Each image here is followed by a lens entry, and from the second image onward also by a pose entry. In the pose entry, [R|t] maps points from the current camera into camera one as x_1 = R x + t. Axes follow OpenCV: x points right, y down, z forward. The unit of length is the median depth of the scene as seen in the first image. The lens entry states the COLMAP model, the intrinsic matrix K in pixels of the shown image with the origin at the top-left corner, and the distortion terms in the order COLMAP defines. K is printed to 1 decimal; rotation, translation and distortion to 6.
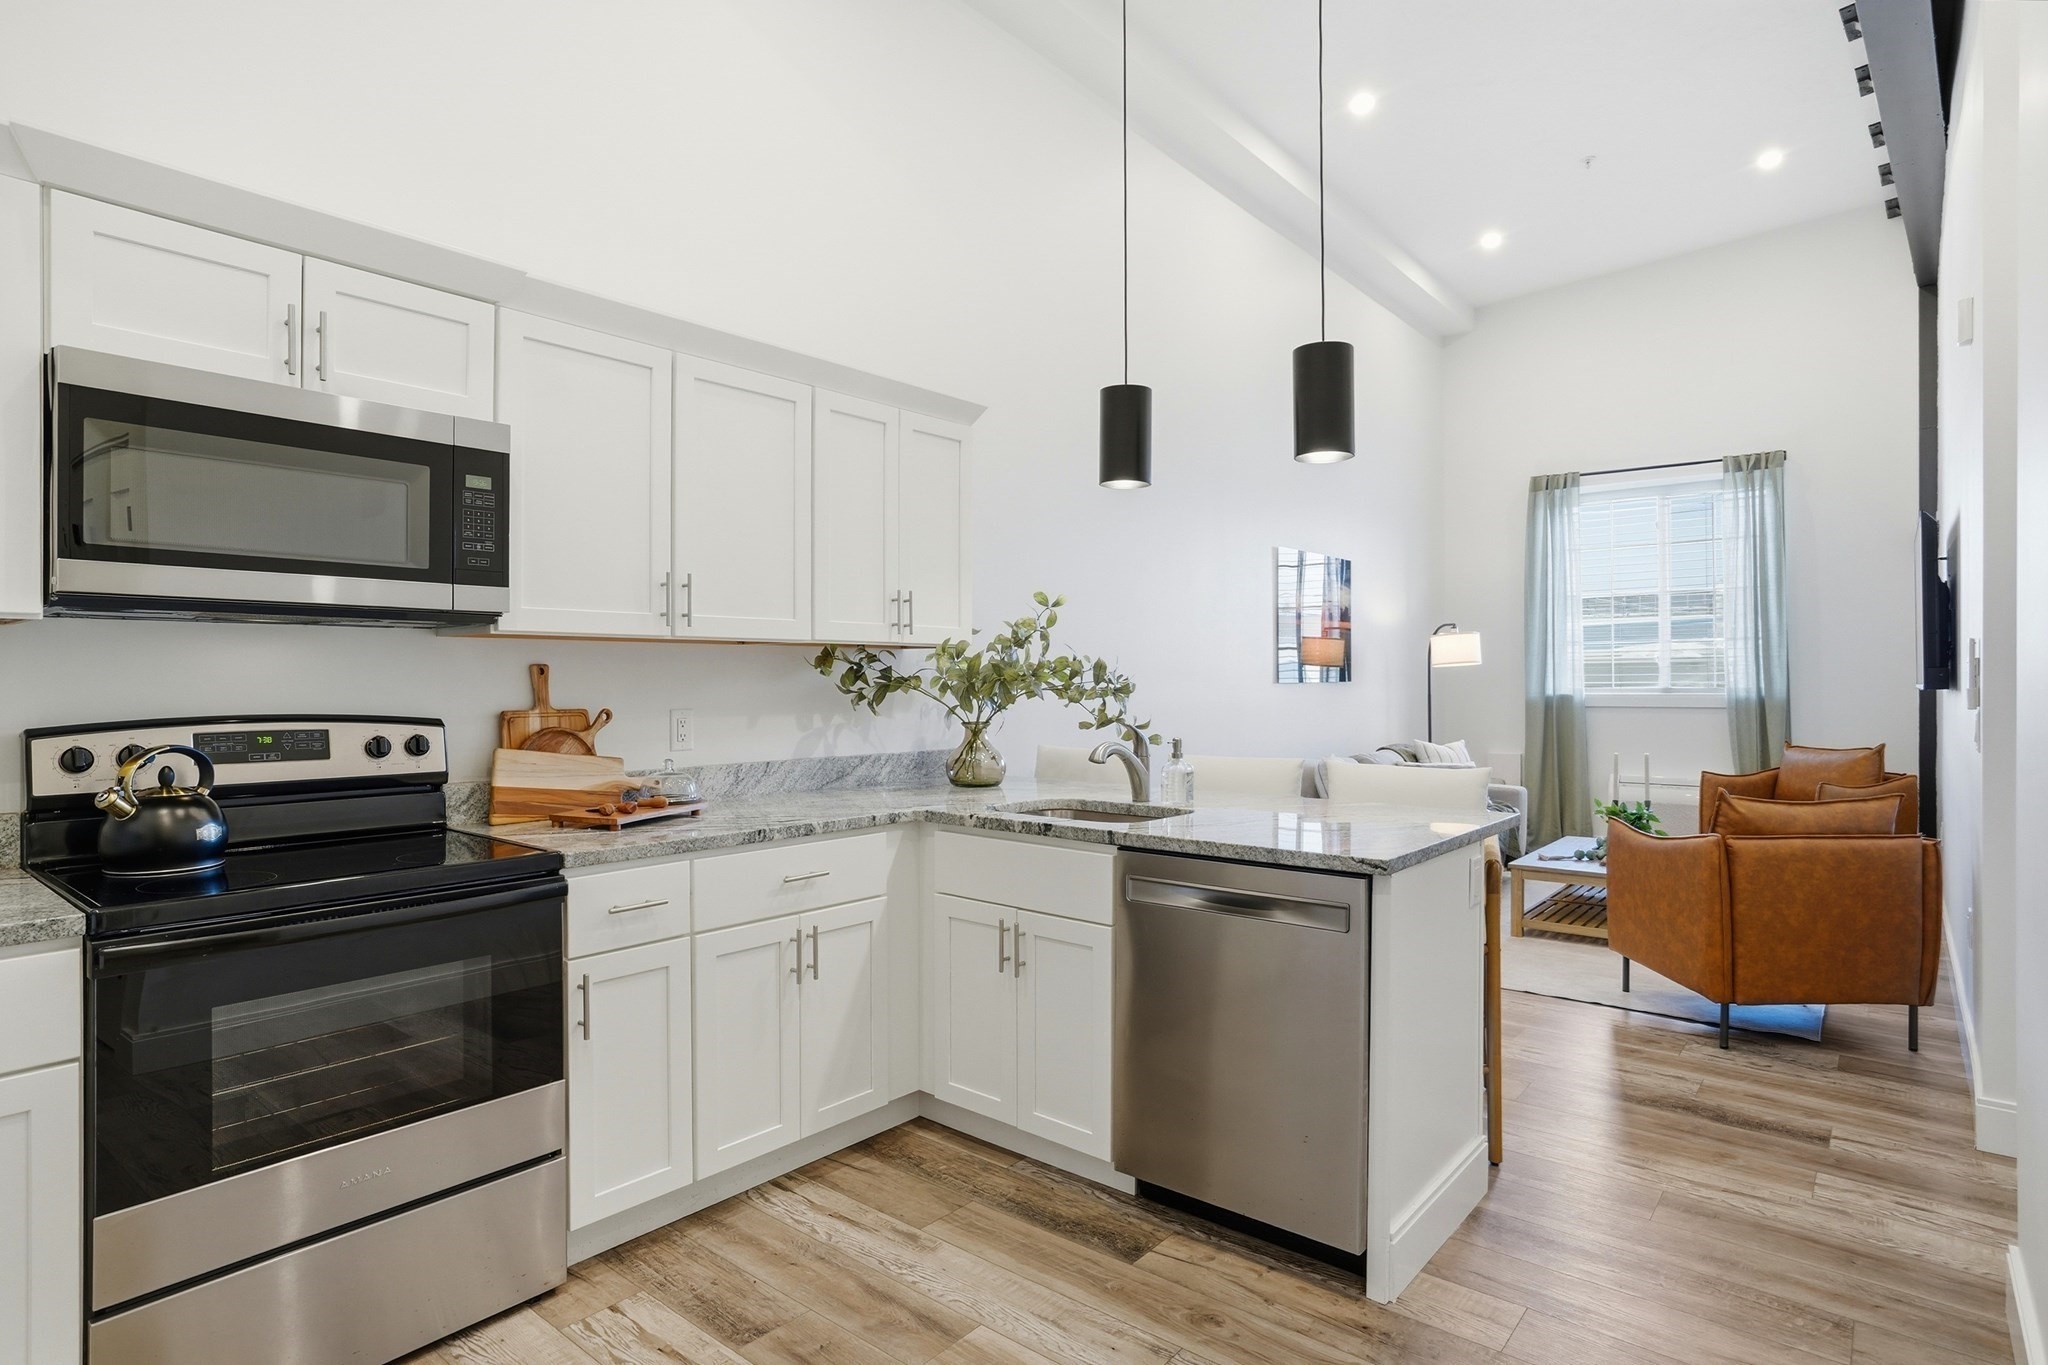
lens RADIAL K [[1065.1, 0, 996.6], [0, 1065.1, 686.6], [0, 0, 1]] dist [-0.020782, 0.004455]
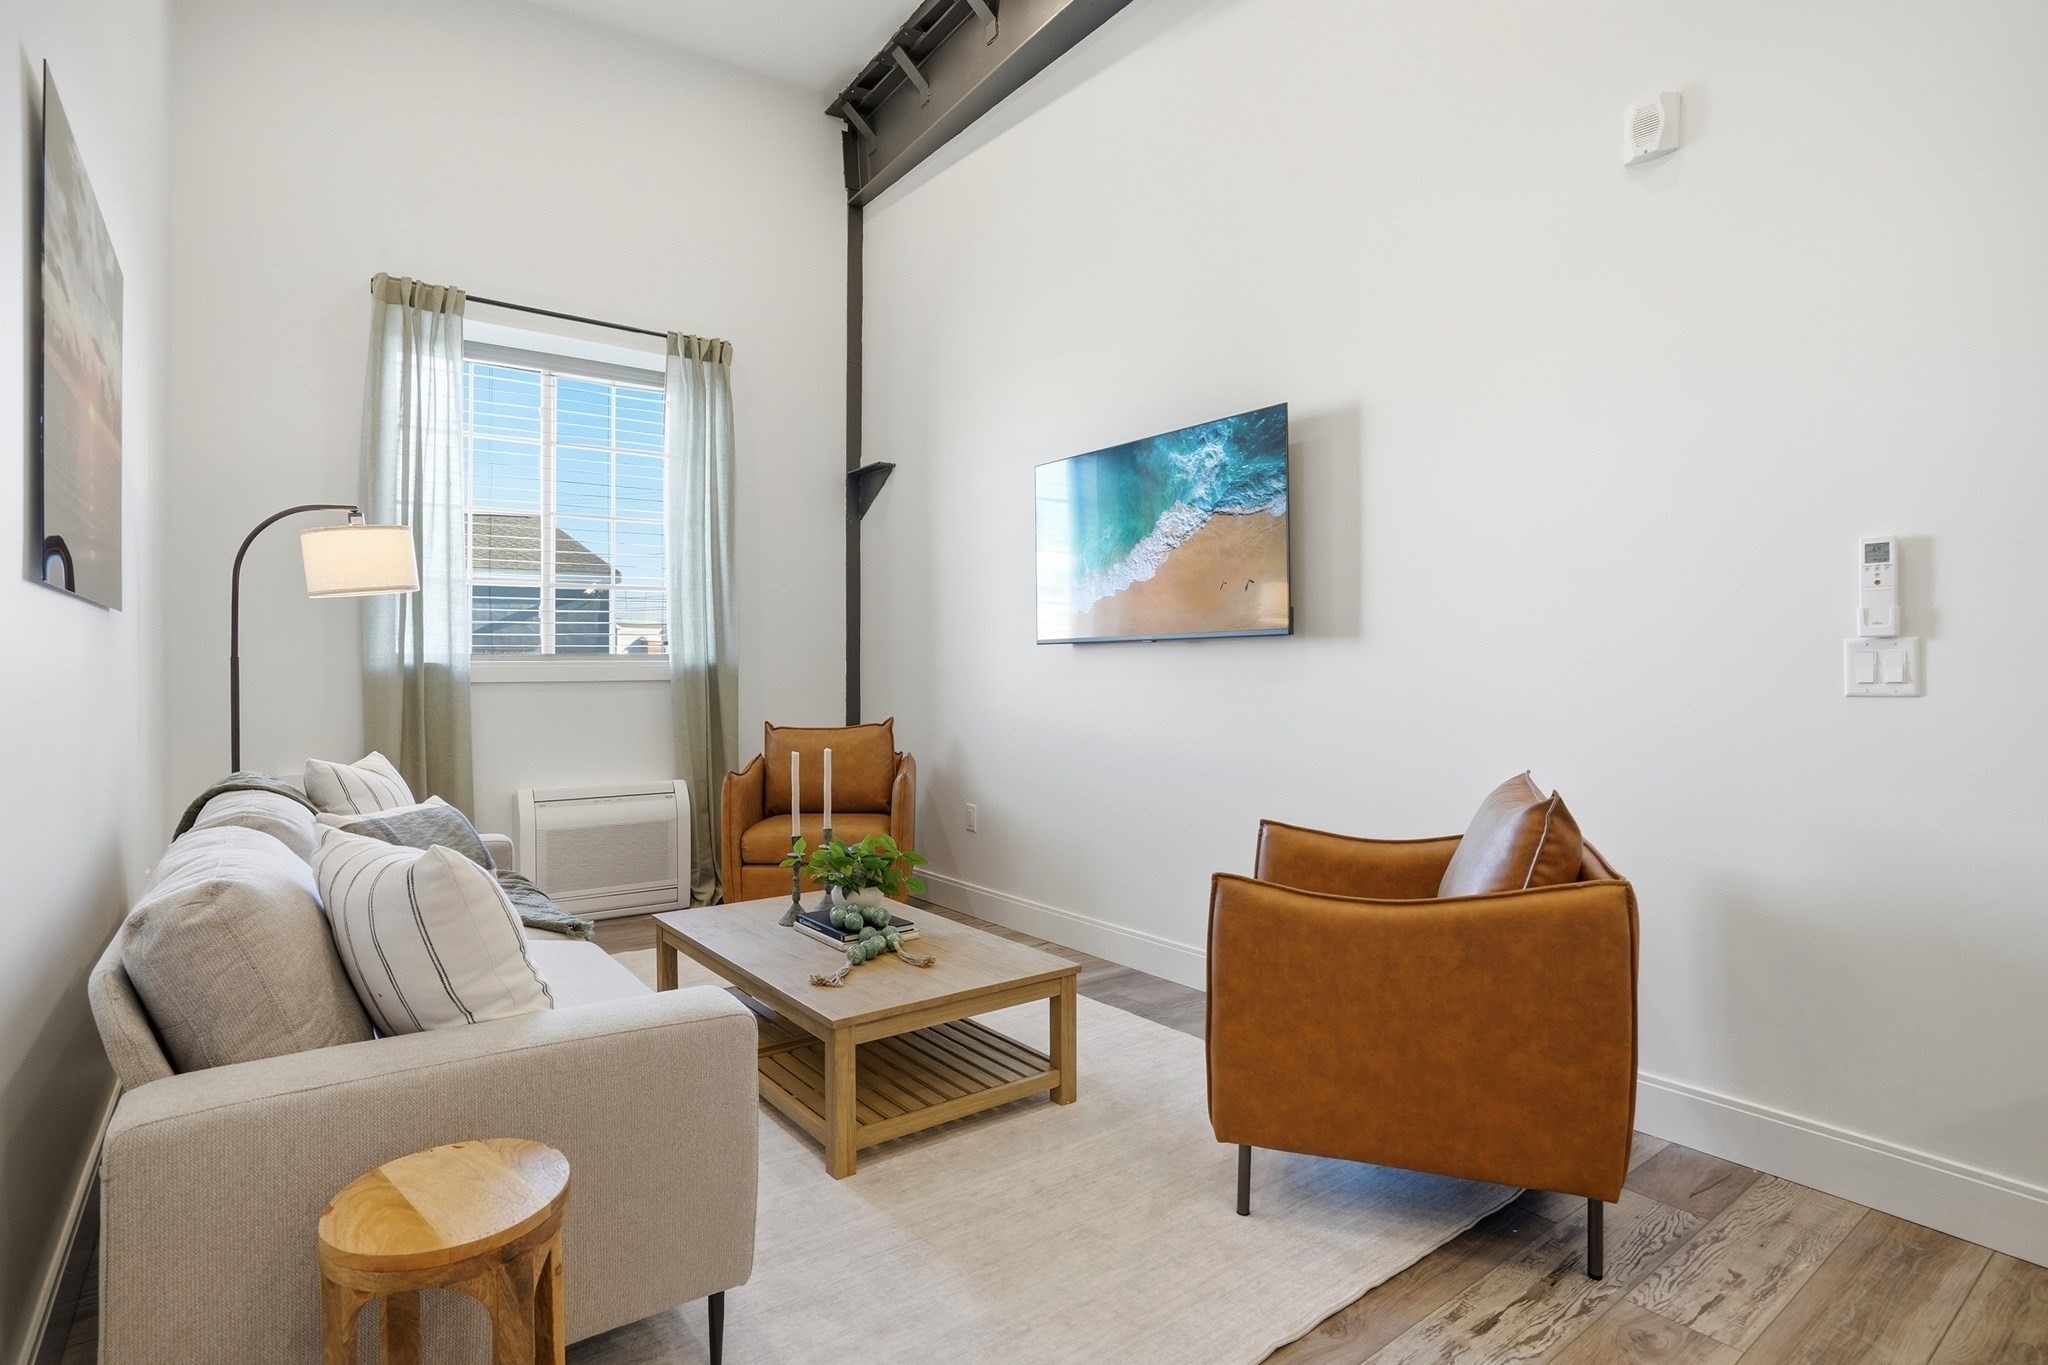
lens RADIAL K [[1020.2, 0, 1016.9], [0, 1020.2, 684.2], [0, 0, 1]] dist [-0.004934, -0.000028]
pose [[0.215318, -0.015890, 0.976415, 0.055851], [0.006435, 0.999869, 0.014853, 0.014312], [-0.976523, 0.003085, 0.215392, 0.625044]]
